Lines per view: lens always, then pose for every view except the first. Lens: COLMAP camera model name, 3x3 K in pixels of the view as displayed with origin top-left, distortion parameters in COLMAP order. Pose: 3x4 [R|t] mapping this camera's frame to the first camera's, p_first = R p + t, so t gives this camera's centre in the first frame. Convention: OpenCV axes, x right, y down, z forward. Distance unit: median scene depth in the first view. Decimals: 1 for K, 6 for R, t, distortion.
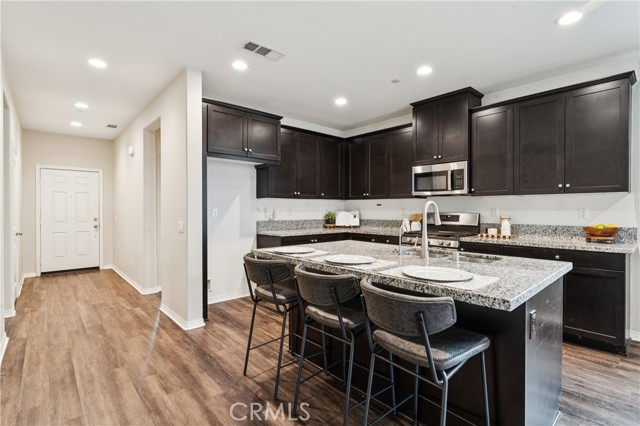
lens RADIAL K [[315.2, 0, 319.3], [0, 315.2, 211.5], [0, 0, 1]] dist [0.006148, 0.000577]
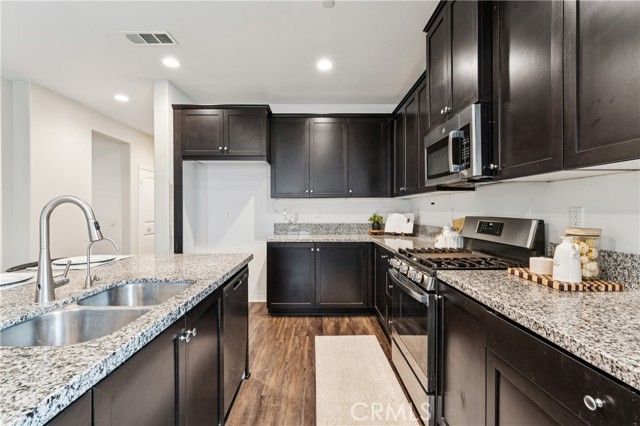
lens RADIAL K [[289.4, 0, 321.4], [0, 289.4, 211.6], [0, 0, 1]] dist [0.000004, -0.000258]
pose [[0.752445, 0.002691, -0.658649, 0.471220], [-0.003423, 0.999994, 0.000176, -0.004621], [0.658646, 0.002122, 0.752450, 0.445511]]
